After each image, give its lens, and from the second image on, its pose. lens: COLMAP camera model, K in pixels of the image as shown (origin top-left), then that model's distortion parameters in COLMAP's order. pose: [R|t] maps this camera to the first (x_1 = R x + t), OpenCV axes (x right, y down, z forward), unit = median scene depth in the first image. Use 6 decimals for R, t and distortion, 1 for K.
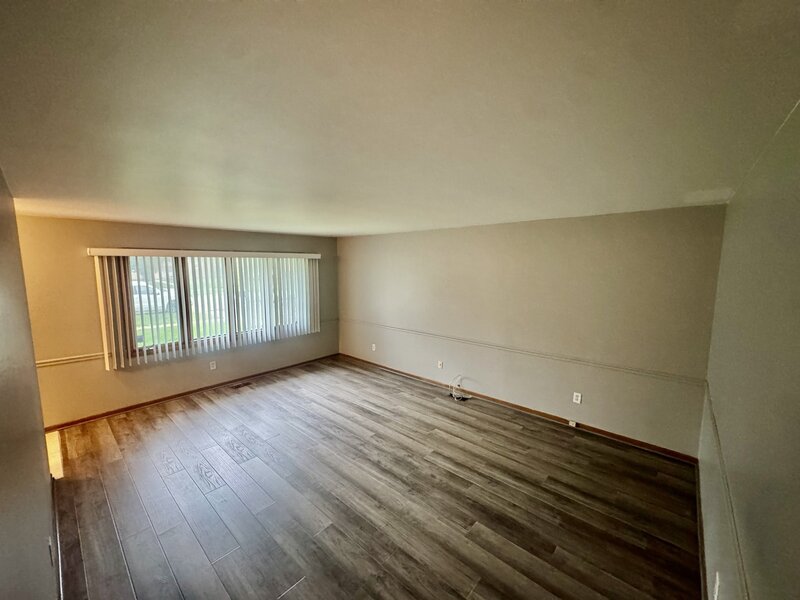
lens RADIAL K [[319.3, 0, 400.0], [0, 319.3, 300.0], [0, 0, 1]] dist [-0.002796, -0.000102]
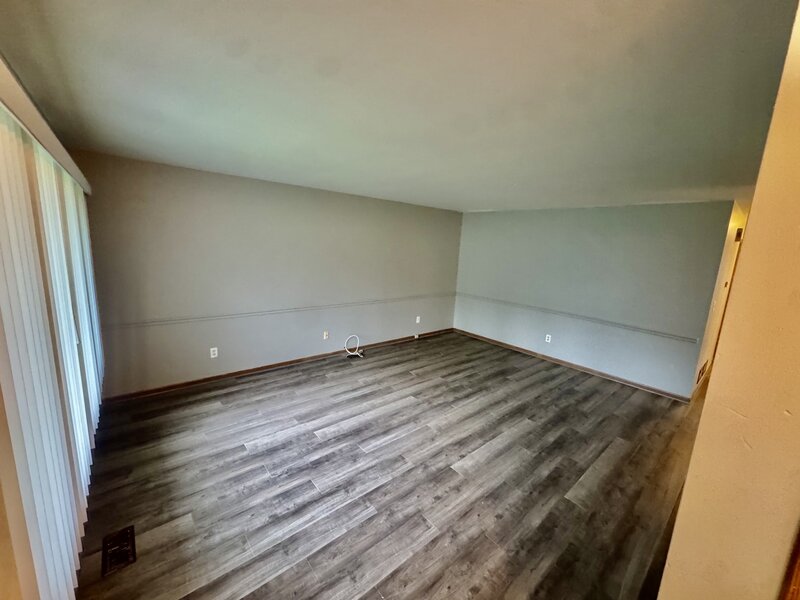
lens RADIAL K [[319.3, 0, 400.0], [0, 319.3, 300.0], [0, 0, 1]] dist [-0.002796, -0.000102]
pose [[0.134660, -0.168446, 0.976469, -0.901404], [0.059604, 0.985038, 0.161705, -0.052348], [-0.989098, 0.036427, 0.142685, 0.754011]]
